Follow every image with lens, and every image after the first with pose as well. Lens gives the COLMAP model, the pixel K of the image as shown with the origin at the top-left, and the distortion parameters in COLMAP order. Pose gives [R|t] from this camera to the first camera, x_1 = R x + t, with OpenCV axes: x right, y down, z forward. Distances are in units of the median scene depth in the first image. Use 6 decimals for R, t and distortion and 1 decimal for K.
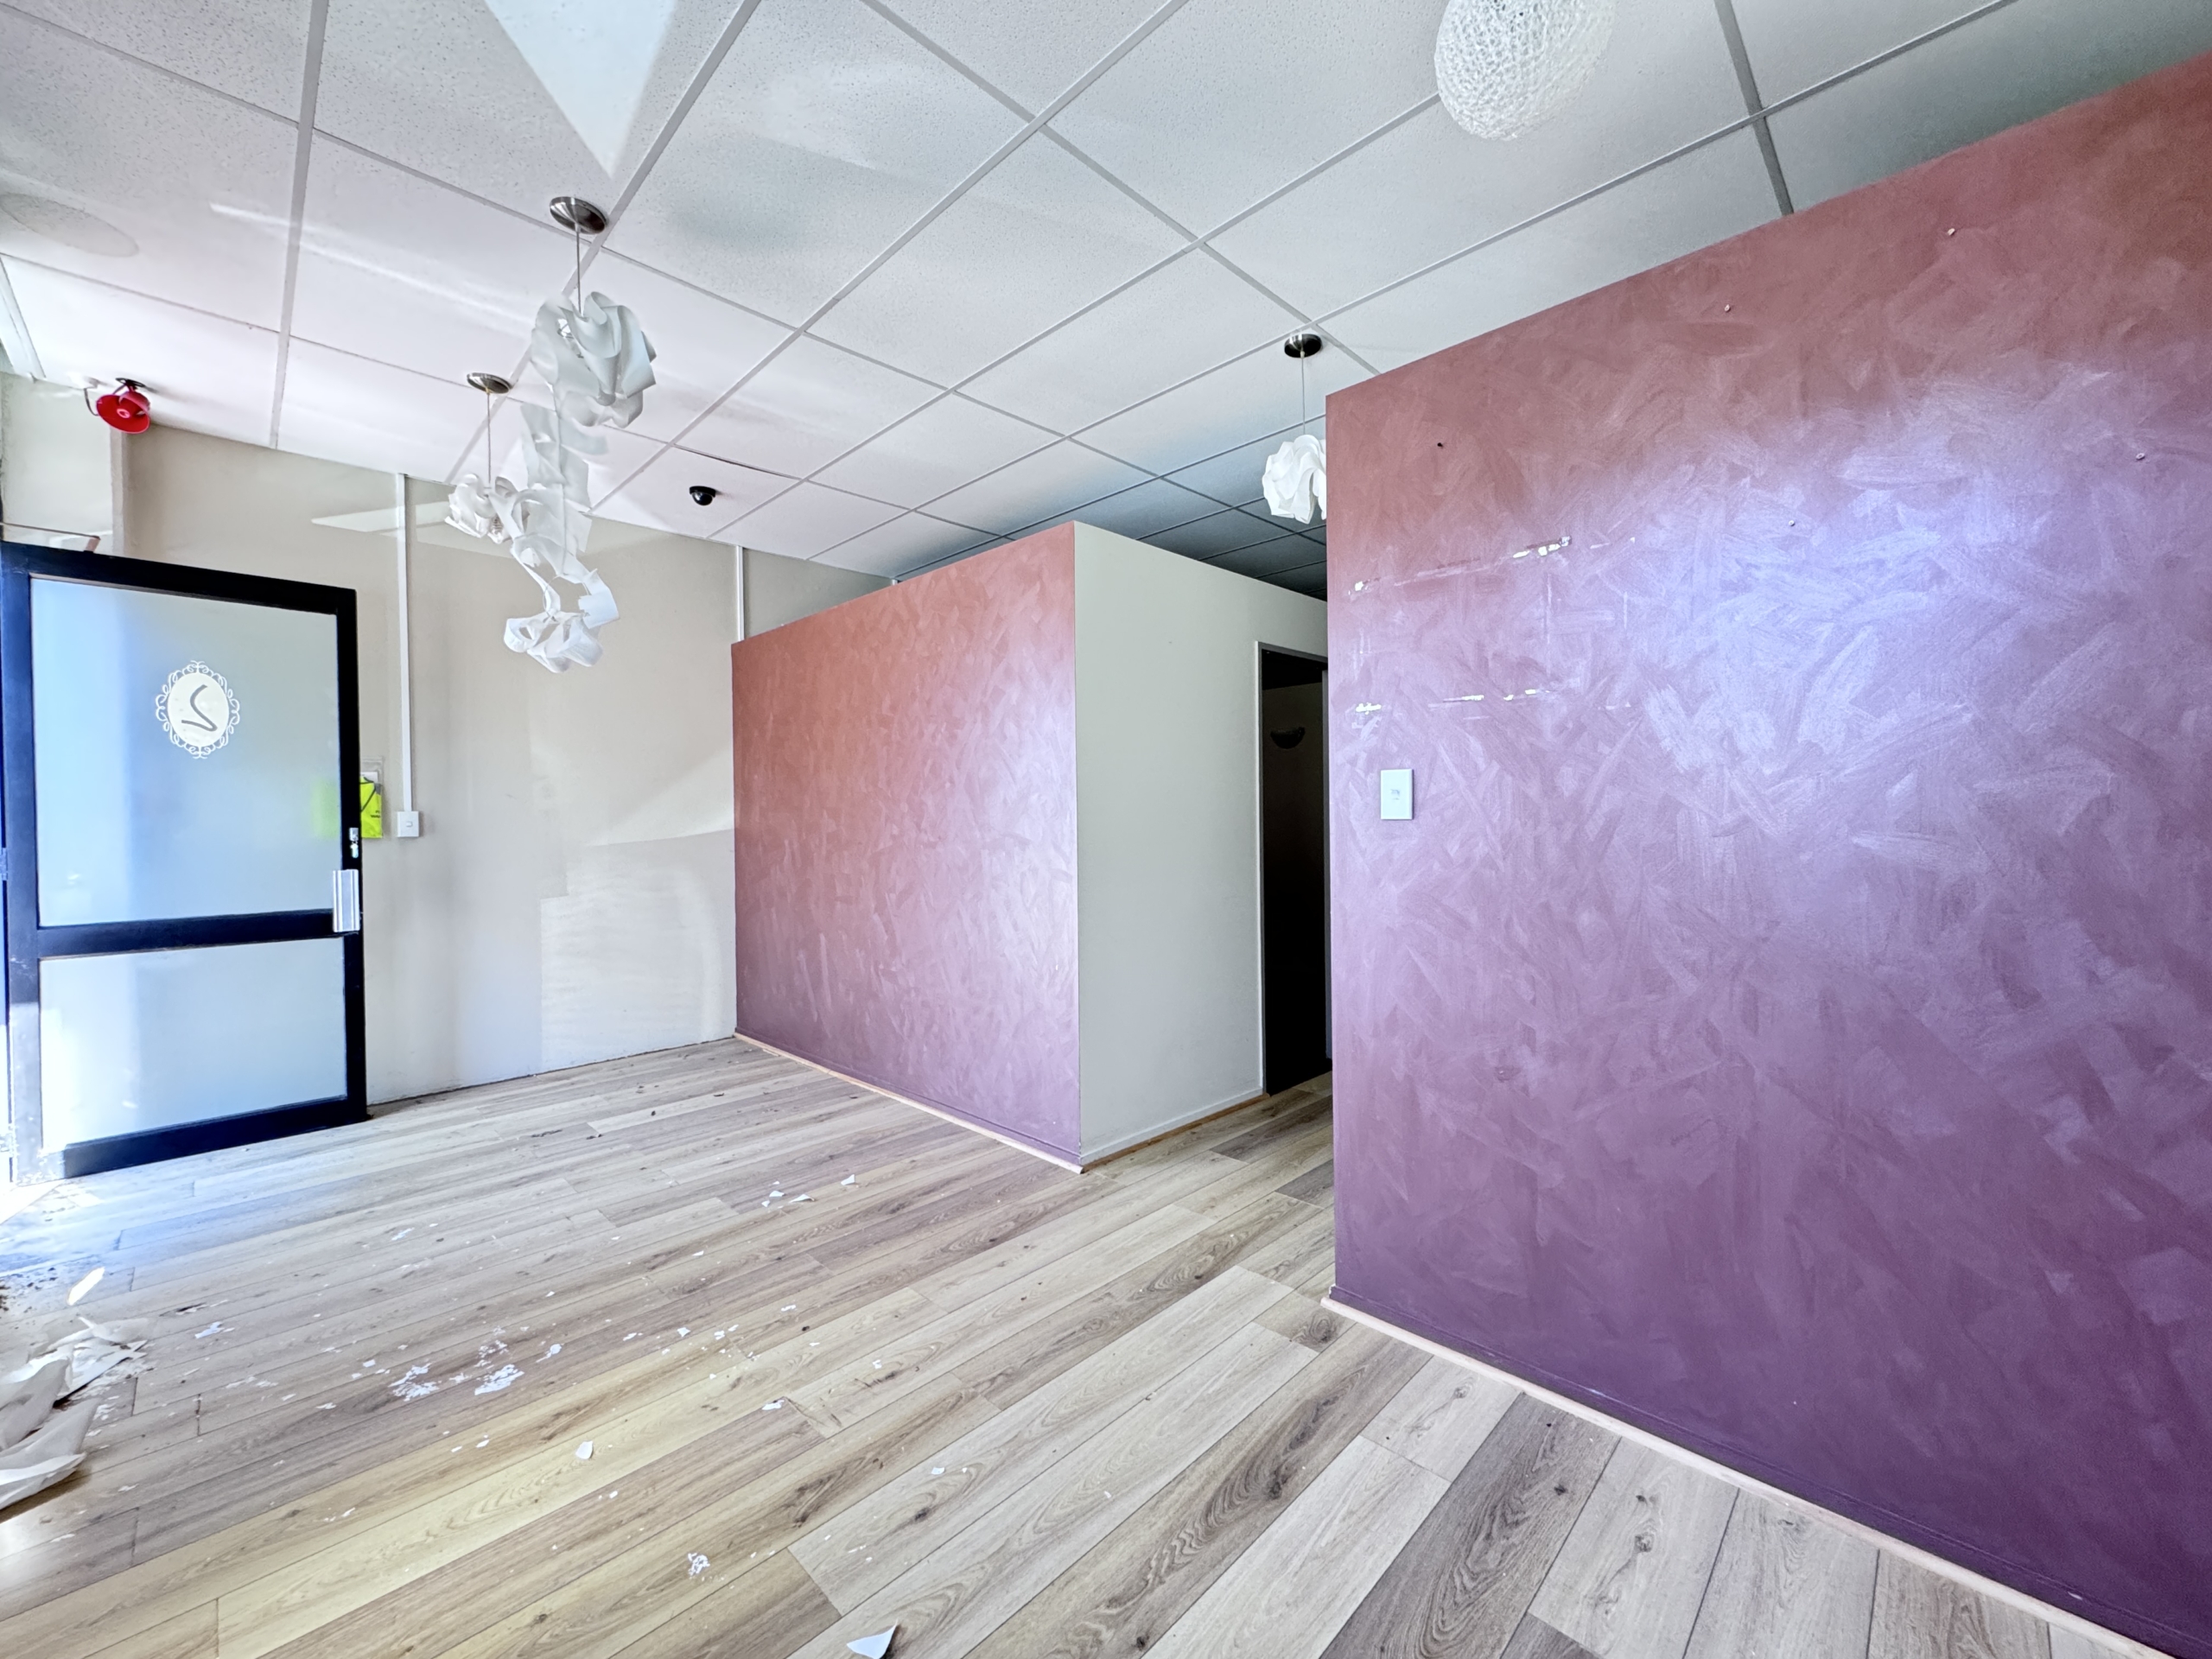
lens RADIAL K [[878.3, 0, 1108.8], [0, 878.3, 827.5], [0, 0, 1]] dist [-0.000800, 0.000119]
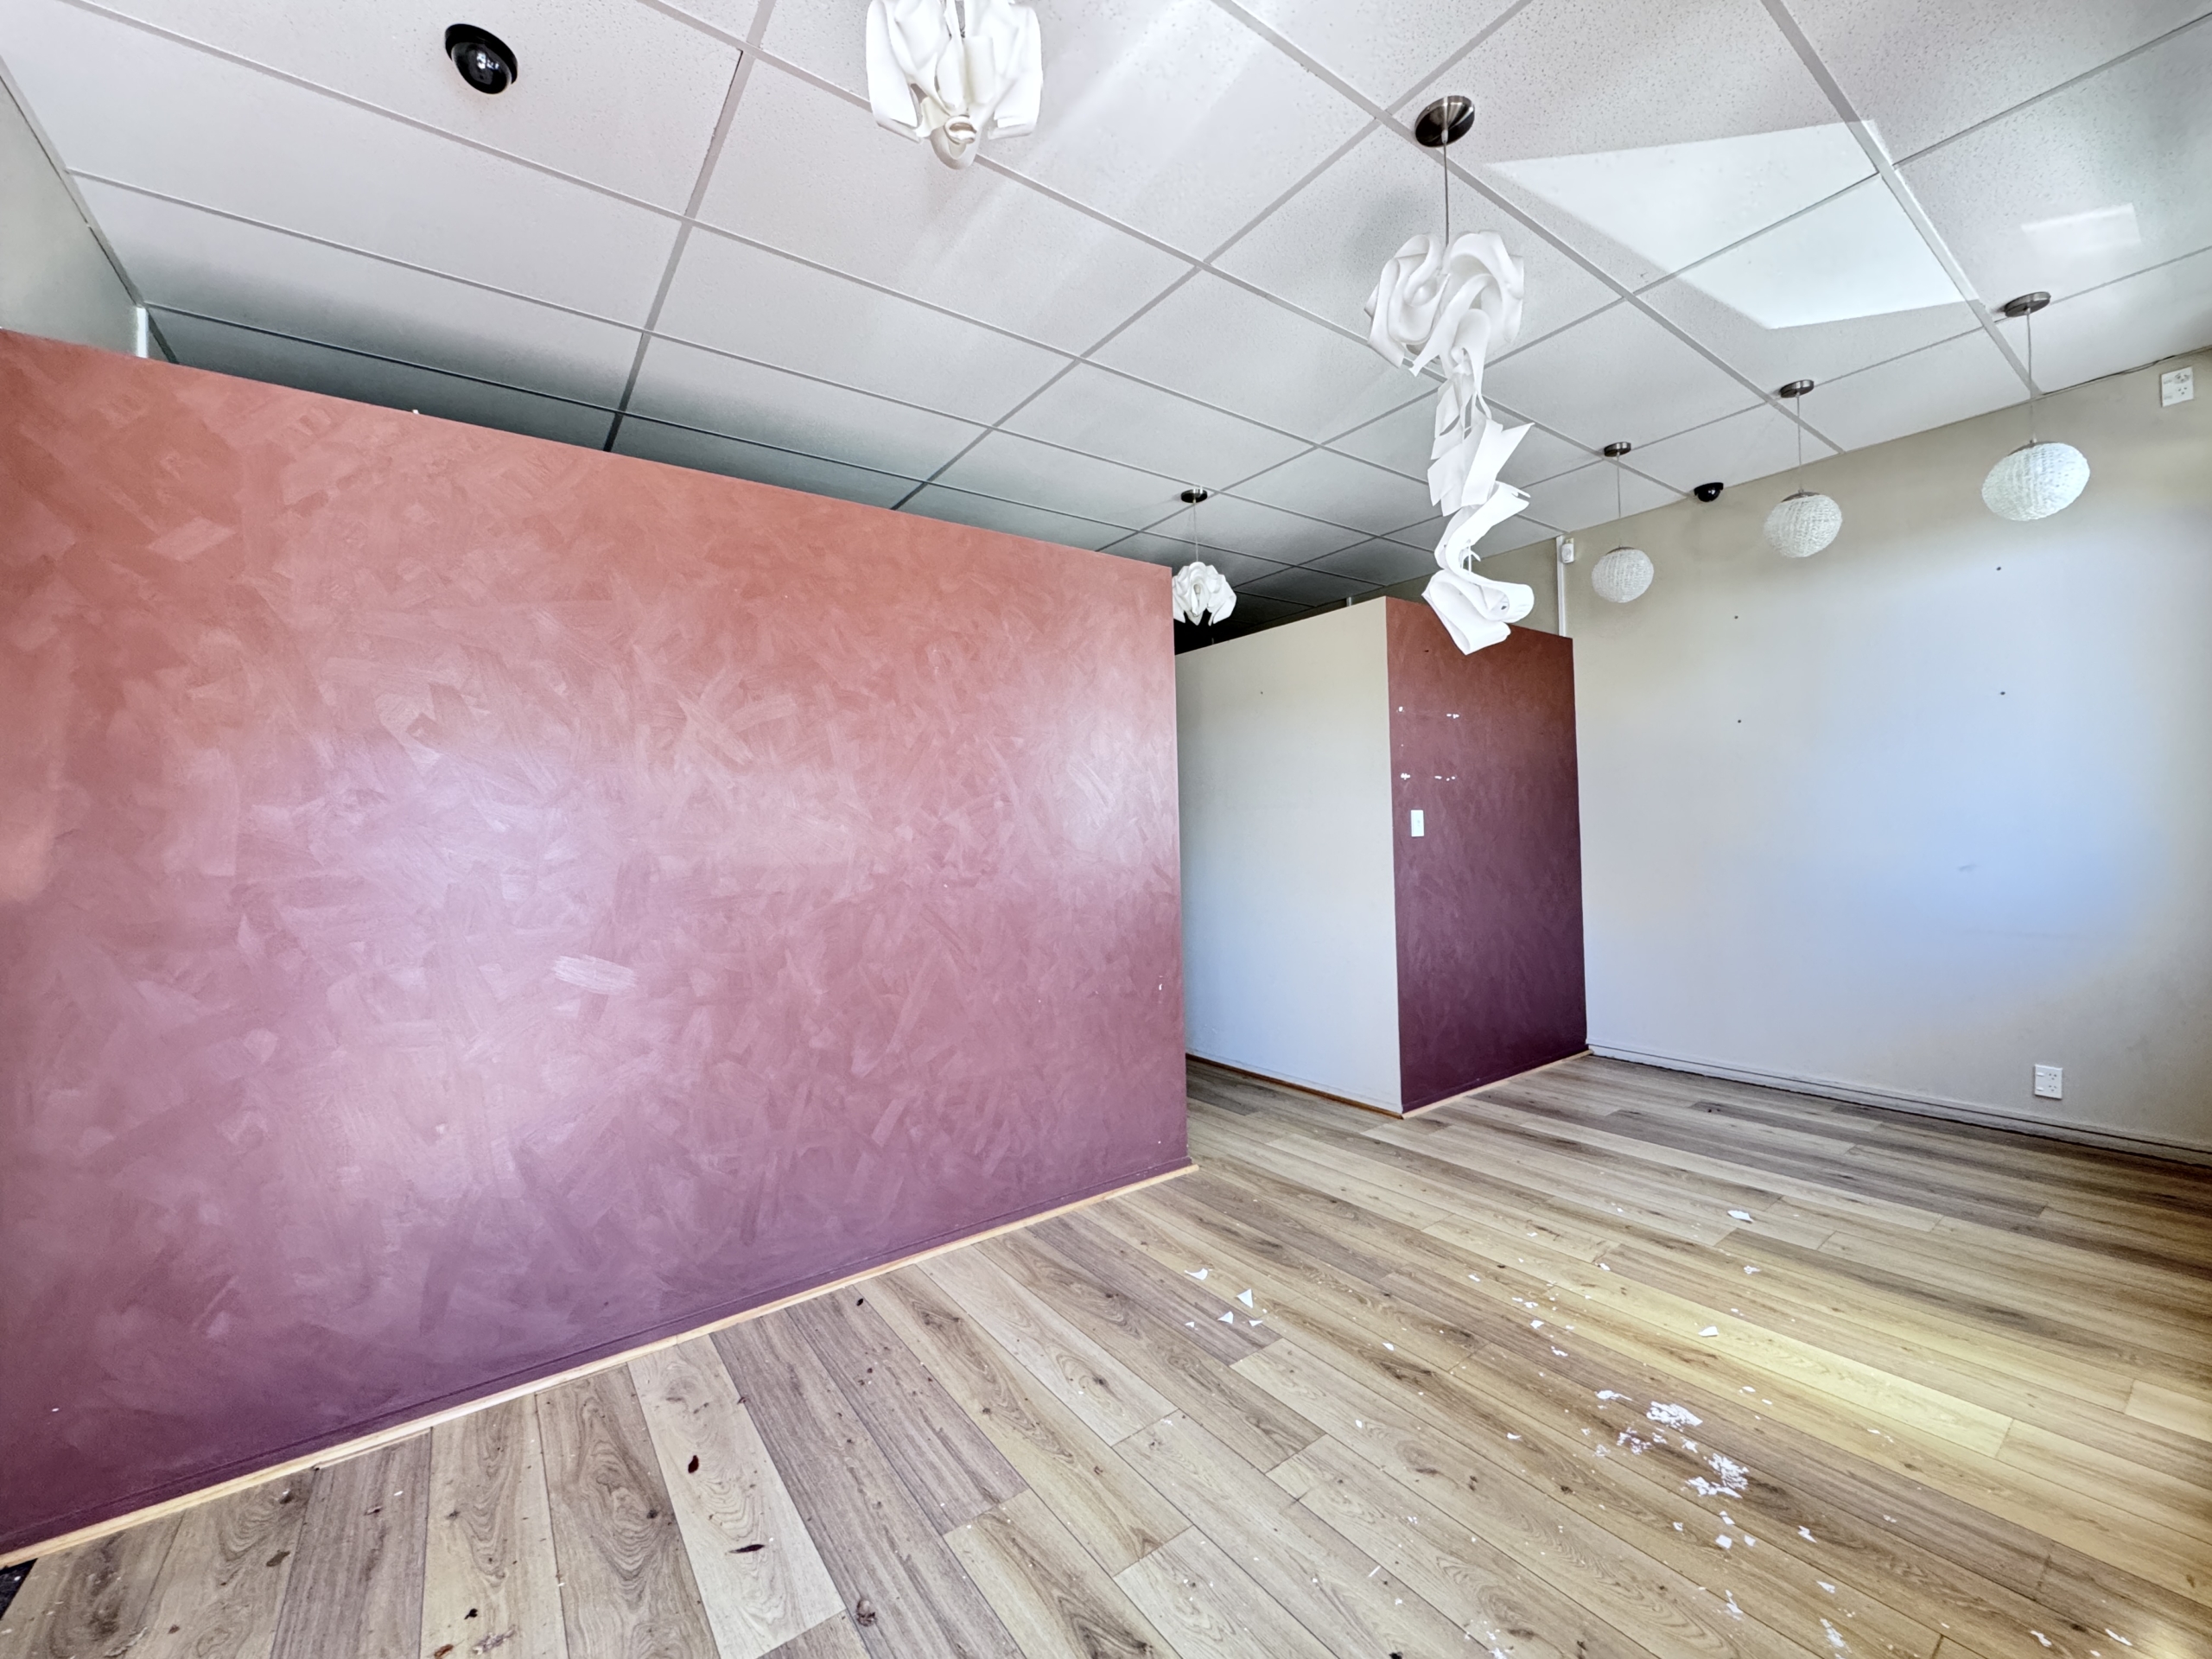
lens RADIAL K [[878.3, 0, 1109.6], [0, 878.3, 825.0], [0, 0, 1]] dist [-0.000800, 0.000119]
pose [[0.159324, 0.017864, 0.987065, -1.490266], [0.036352, 0.999052, -0.023949, -0.011250], [-0.986557, 0.039697, 0.158524, 1.217008]]
